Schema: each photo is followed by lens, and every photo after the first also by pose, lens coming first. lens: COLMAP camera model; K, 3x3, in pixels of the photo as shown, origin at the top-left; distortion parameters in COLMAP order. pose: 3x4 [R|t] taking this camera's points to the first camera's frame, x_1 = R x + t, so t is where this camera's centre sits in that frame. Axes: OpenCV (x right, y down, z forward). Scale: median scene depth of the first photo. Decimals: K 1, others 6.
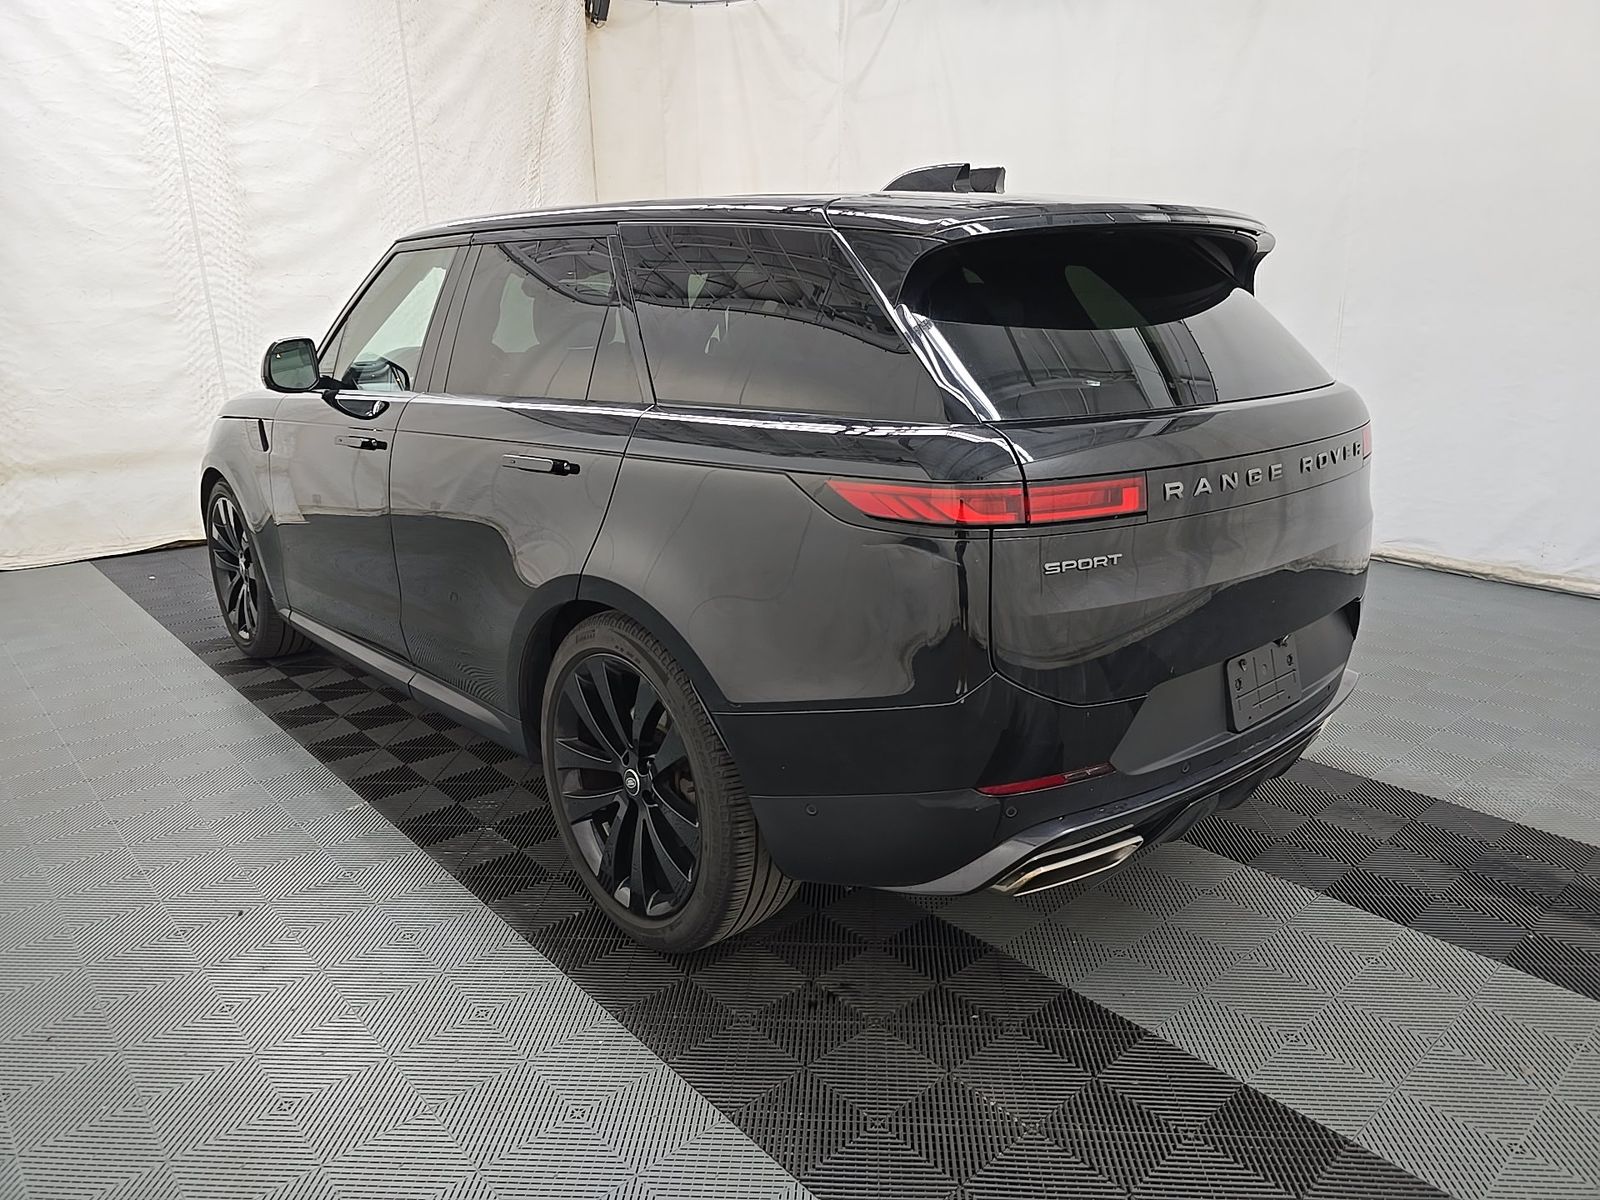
lens RADIAL K [[1068.6, 0, 800.0], [0, 1068.6, 600.0], [0, 0, 1]] dist [0.021058, -0.033449]
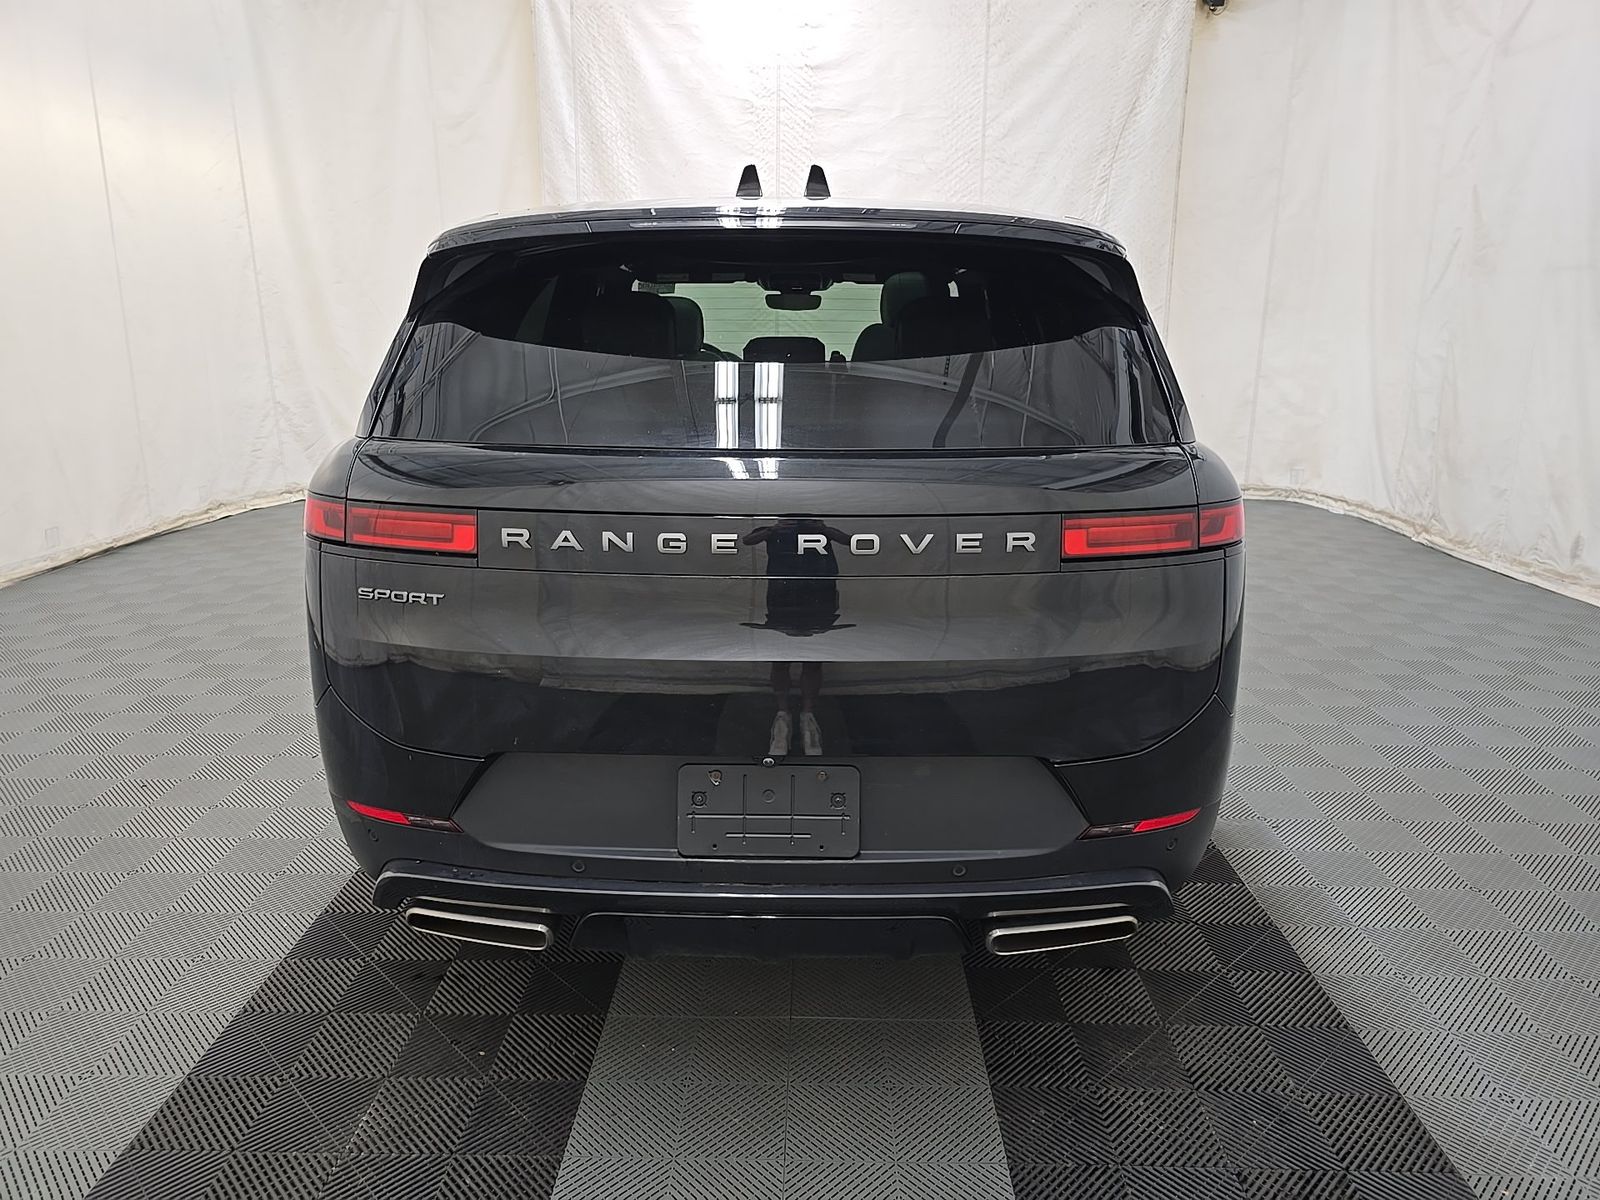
lens RADIAL K [[1068.6, 0, 800.0], [0, 1068.6, 600.0], [0, 0, 1]] dist [0.021058, -0.033449]
pose [[0.713079, 0.190576, -0.674684, 0.340100], [-0.195115, 0.978271, 0.070111, -0.048720], [0.673386, 0.081646, 0.734769, 0.162415]]
